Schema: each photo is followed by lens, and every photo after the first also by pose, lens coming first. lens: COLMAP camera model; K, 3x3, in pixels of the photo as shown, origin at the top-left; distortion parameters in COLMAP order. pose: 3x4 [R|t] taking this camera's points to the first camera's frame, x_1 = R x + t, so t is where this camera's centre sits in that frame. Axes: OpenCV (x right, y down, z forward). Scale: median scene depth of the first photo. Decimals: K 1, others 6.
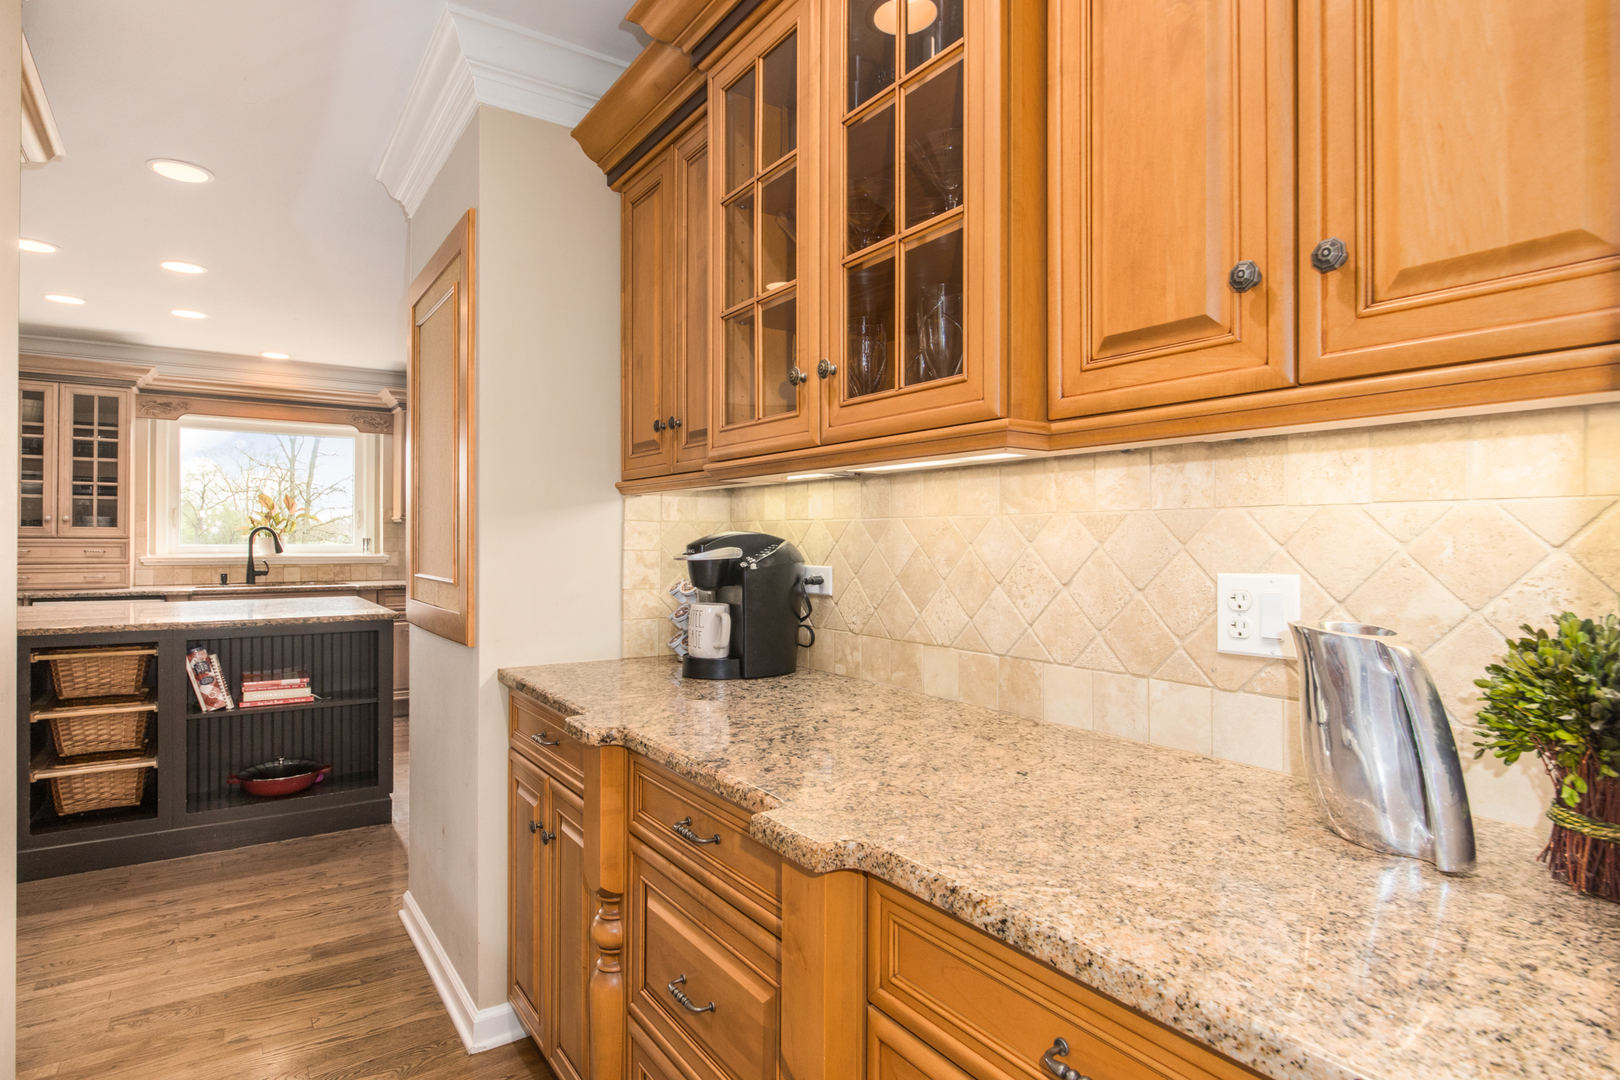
lens RADIAL K [[869.3, 0, 810.0], [0, 869.3, 540.0], [0, 0, 1]] dist [-0.000924, -0.000126]
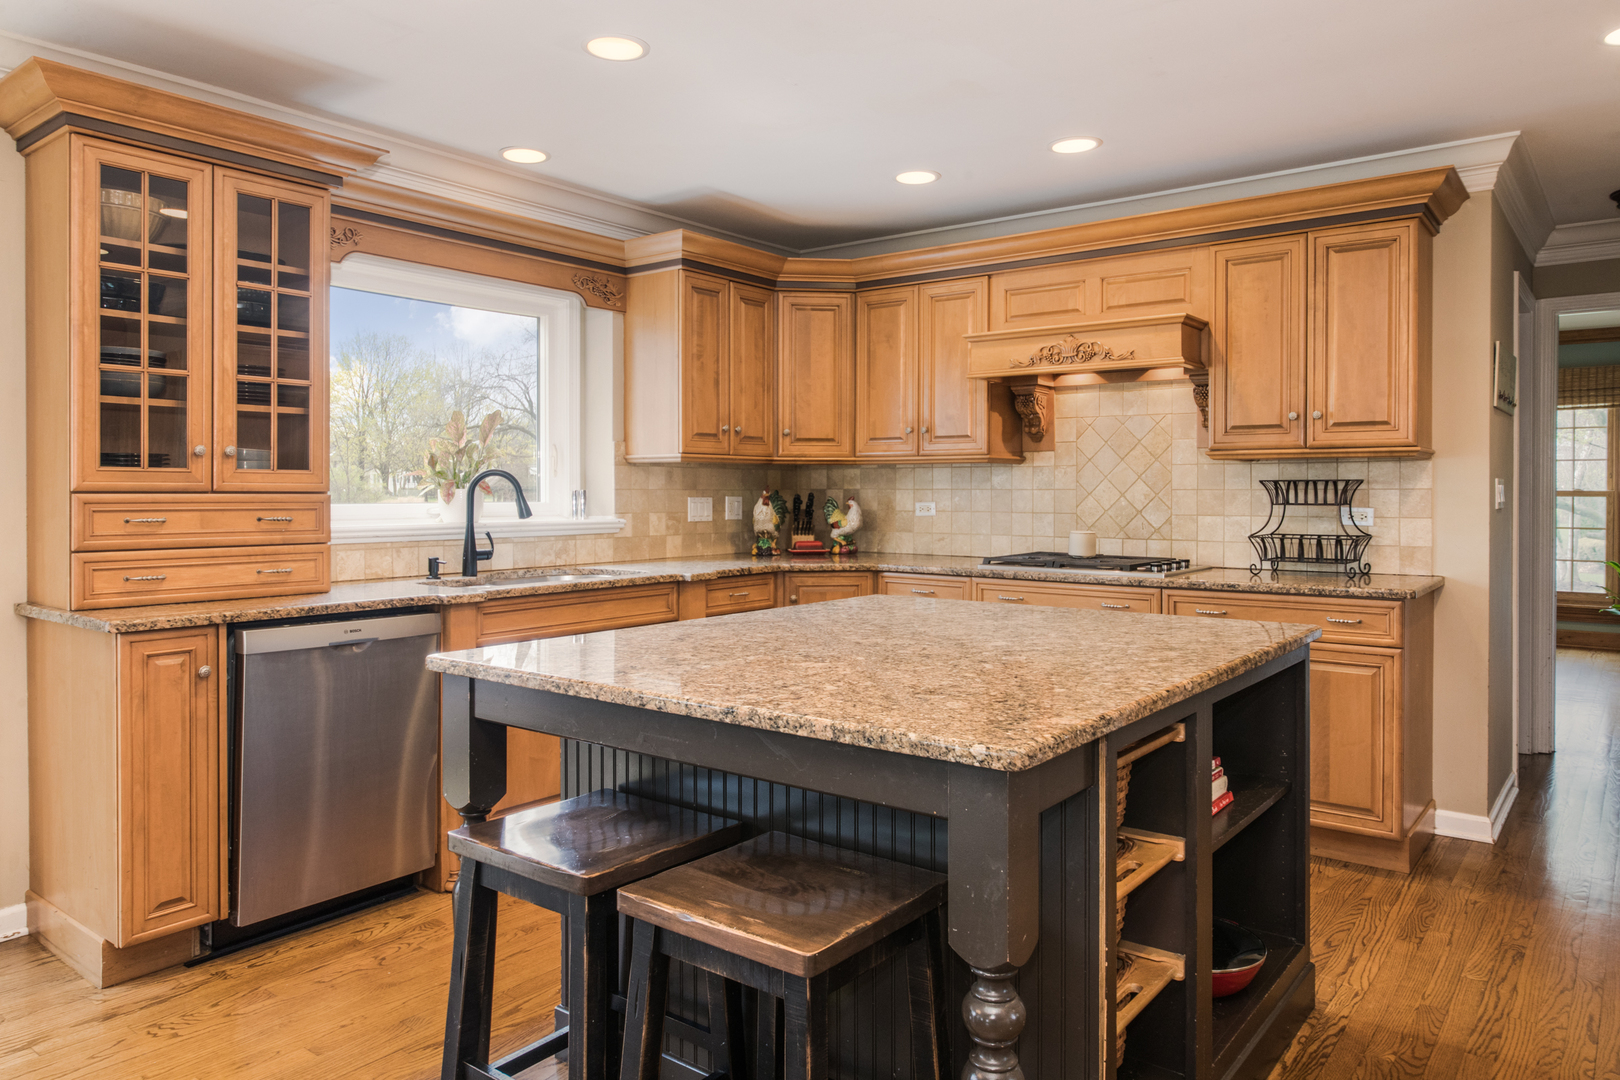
lens RADIAL K [[1072.6, 0, 811.2], [0, 1072.6, 497.9], [0, 0, 1]] dist [-0.000047, -0.004272]
pose [[0.952237, -0.001169, 0.305359, -0.716780], [-0.002221, 0.999940, 0.010753, -0.006111], [-0.305353, -0.010918, 0.952177, 0.331548]]
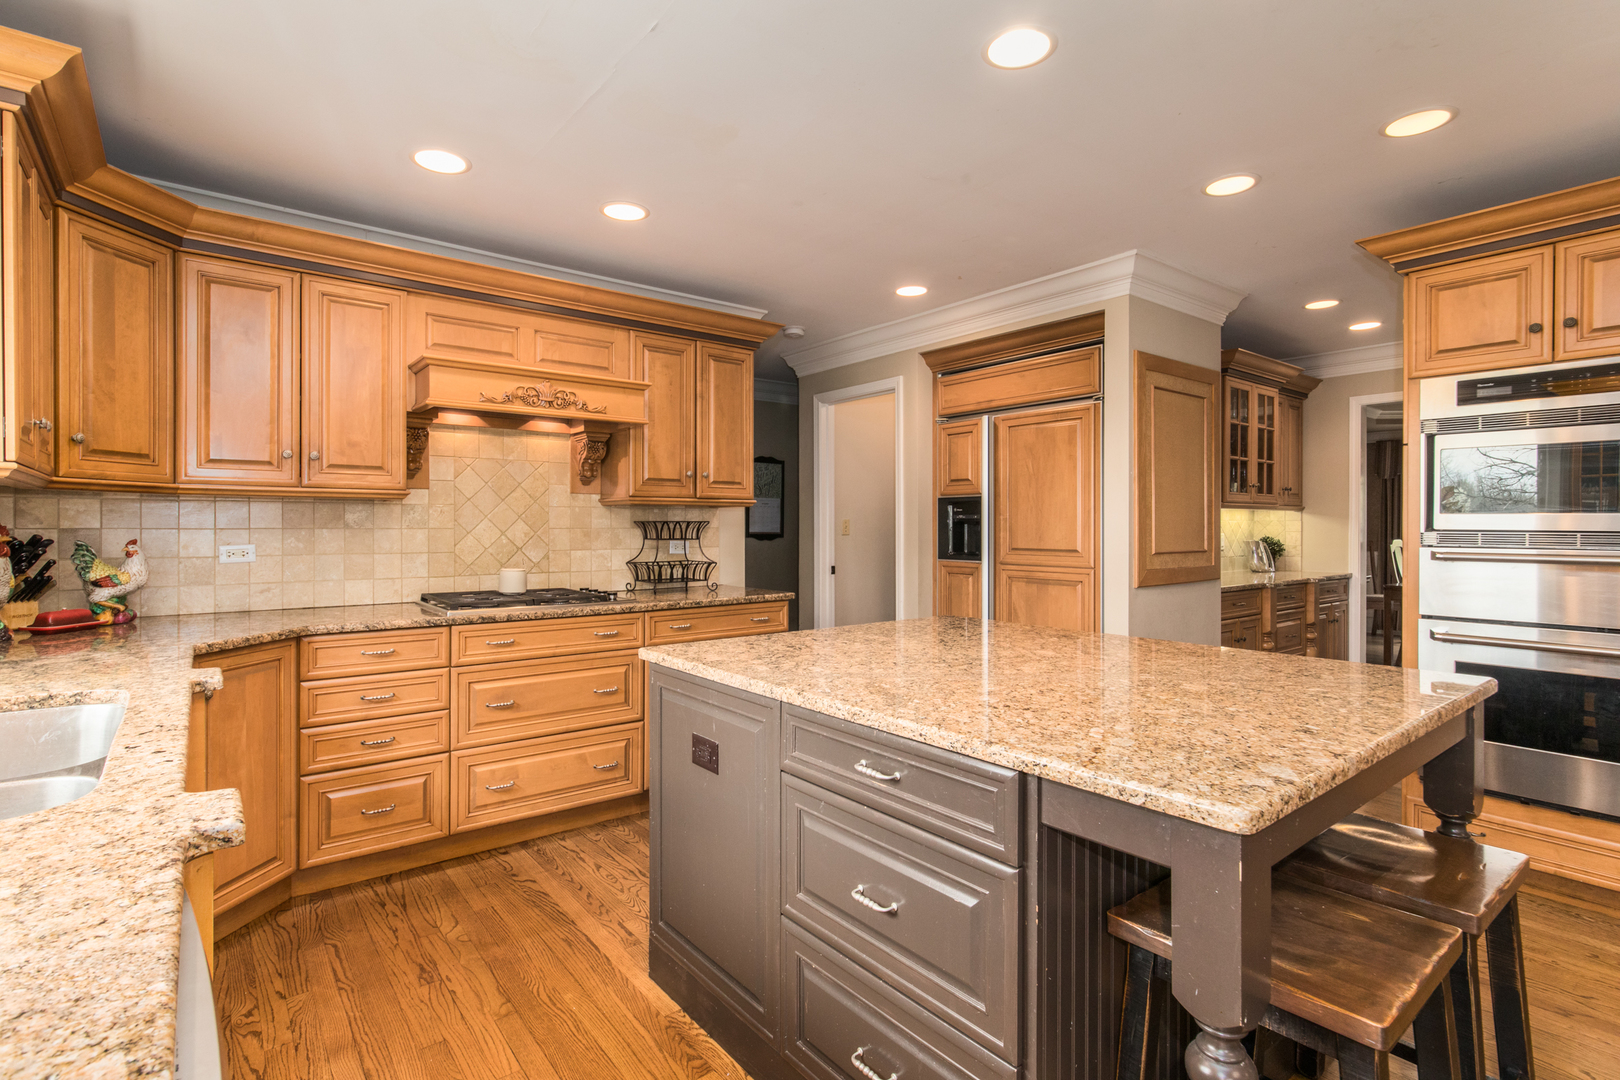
lens RADIAL K [[789.5, 0, 810.0], [0, 789.5, 540.0], [0, 0, 1]] dist [-0.000006, 0.000050]
pose [[-0.071690, -0.016041, 0.997298, -0.914065], [-0.004674, 0.999865, 0.015747, -0.006181], [-0.997416, -0.003532, -0.071755, 0.868507]]
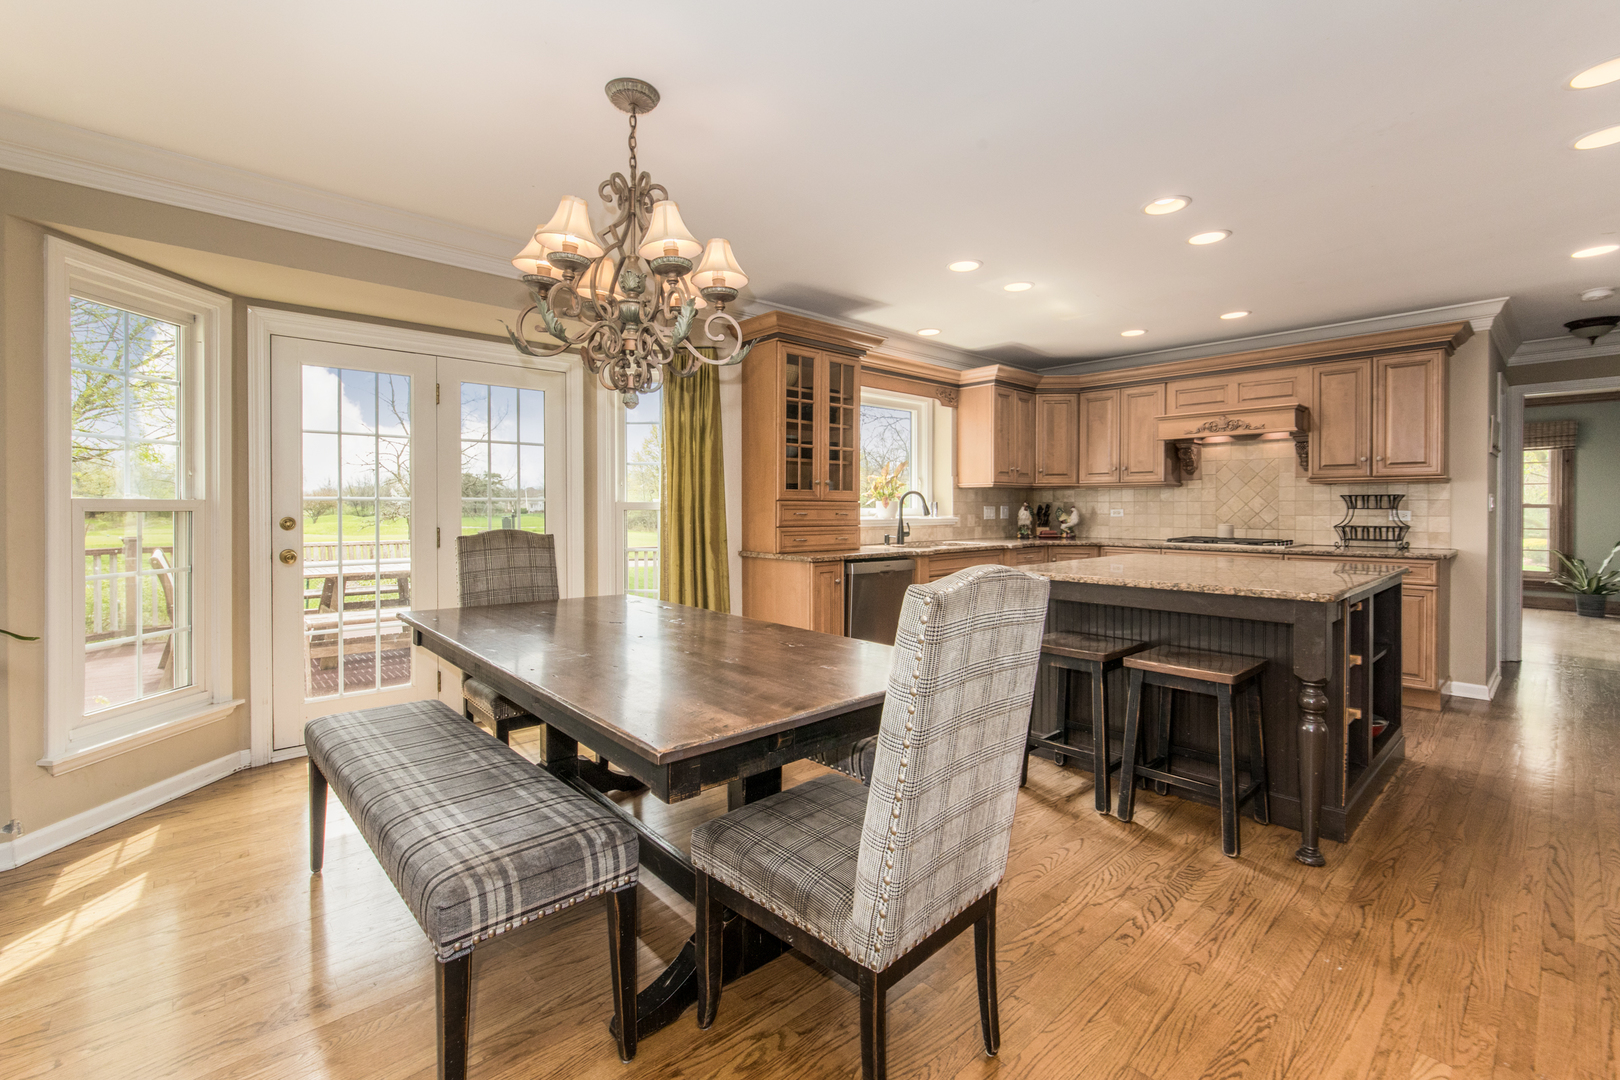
lens RADIAL K [[690.1, 0, 808.9], [0, 690.1, 511.5], [0, 0, 1]] dist [-0.012133, 0.000168]
pose [[0.991181, -0.000036, 0.132514, -0.967723], [-0.001229, 0.999954, 0.009462, 0.002306], [-0.132508, -0.009541, 0.991136, 0.184246]]
